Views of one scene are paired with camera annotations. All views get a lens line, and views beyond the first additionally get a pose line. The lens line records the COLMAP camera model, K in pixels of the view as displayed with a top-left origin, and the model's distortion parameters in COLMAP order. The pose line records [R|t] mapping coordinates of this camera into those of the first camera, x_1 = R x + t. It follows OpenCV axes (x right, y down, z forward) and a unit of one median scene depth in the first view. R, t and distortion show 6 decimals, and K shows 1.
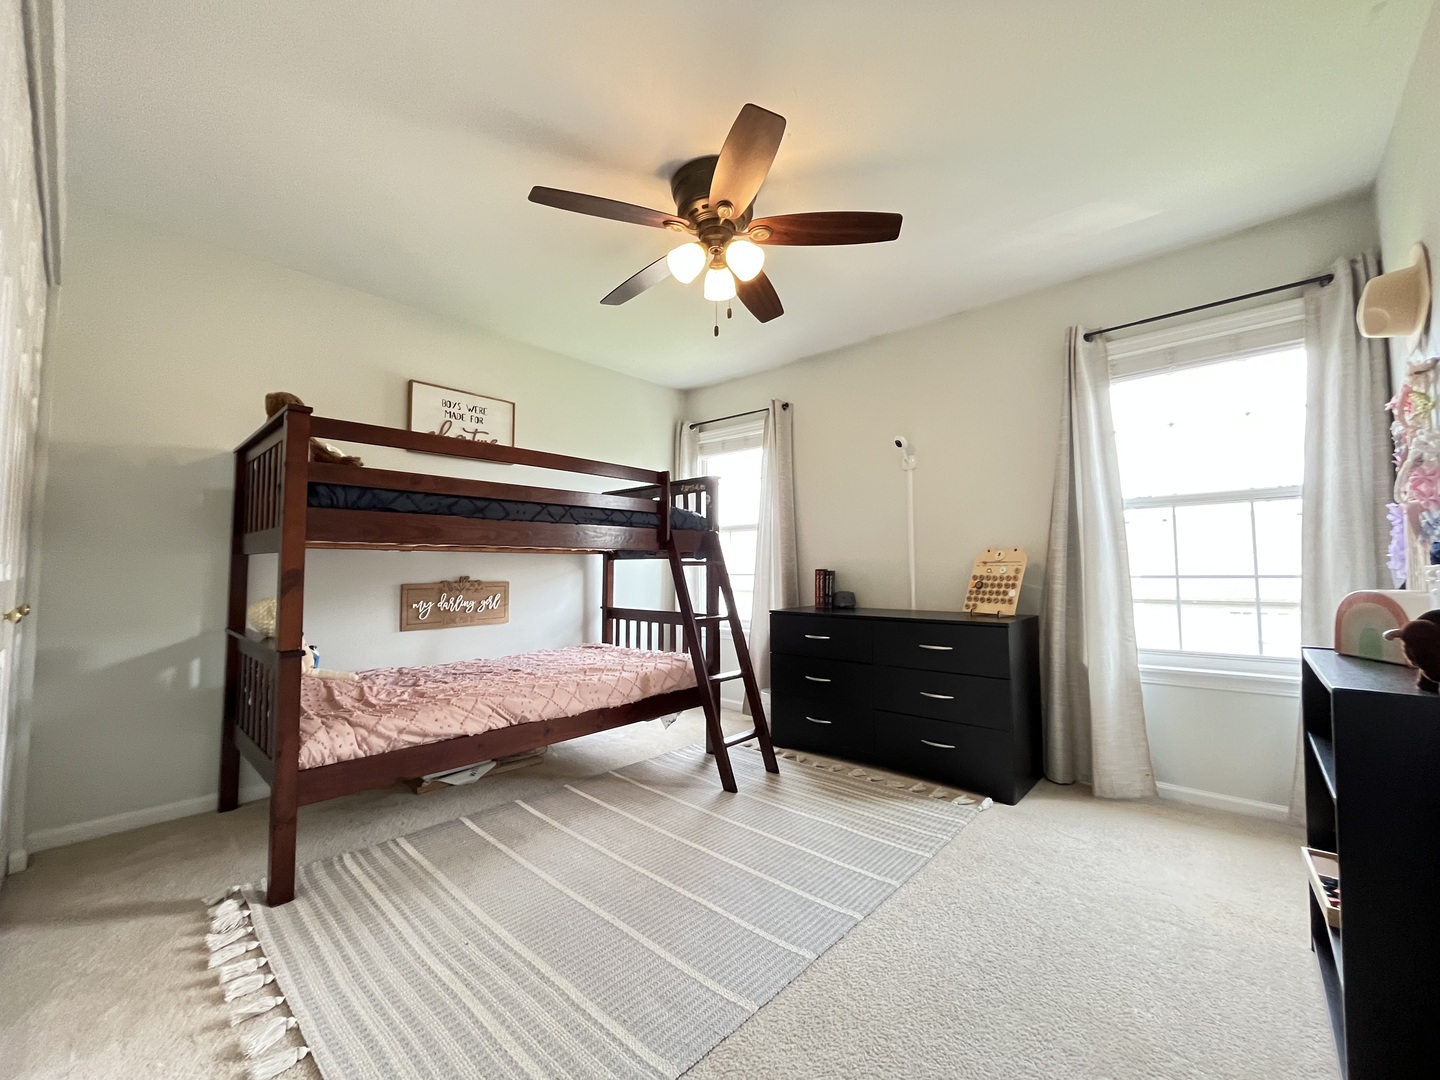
lens RADIAL K [[590.6, 0, 718.3], [0, 590.6, 538.2], [0, 0, 1]] dist [0.000904, 0.000173]
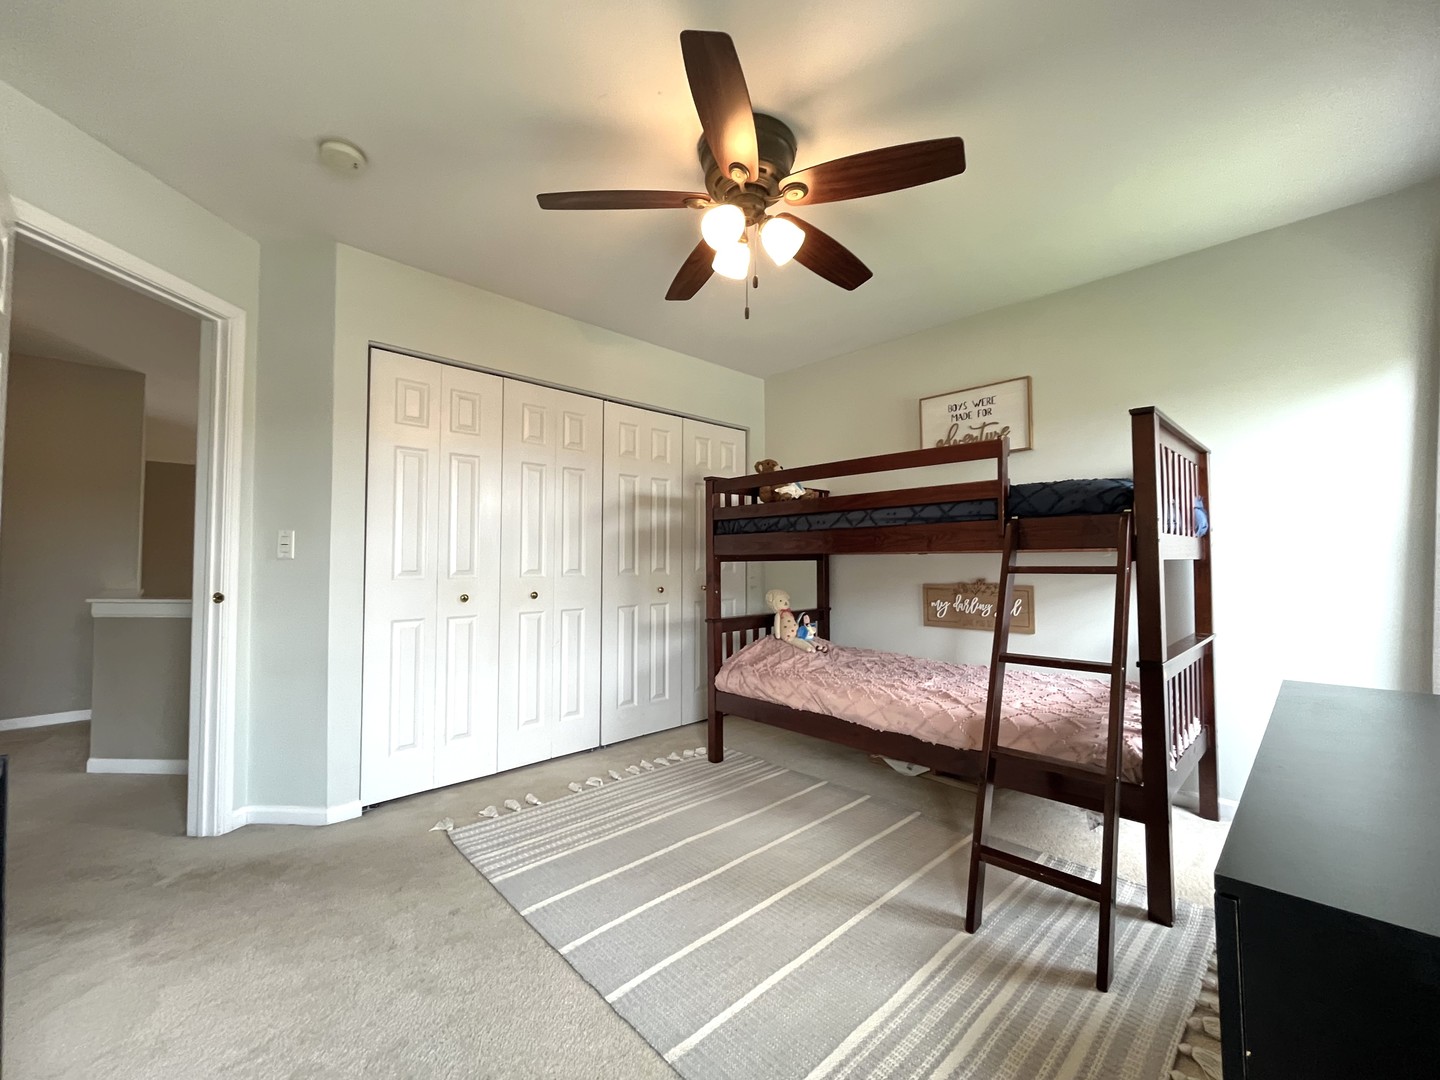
lens RADIAL K [[590.6, 0, 718.3], [0, 590.6, 538.2], [0, 0, 1]] dist [0.000904, 0.000173]
pose [[-0.074483, -0.035586, -0.996587, 0.606904], [0.055256, 0.997680, -0.039755, 0.014679], [0.995690, -0.058028, -0.072344, 0.694210]]
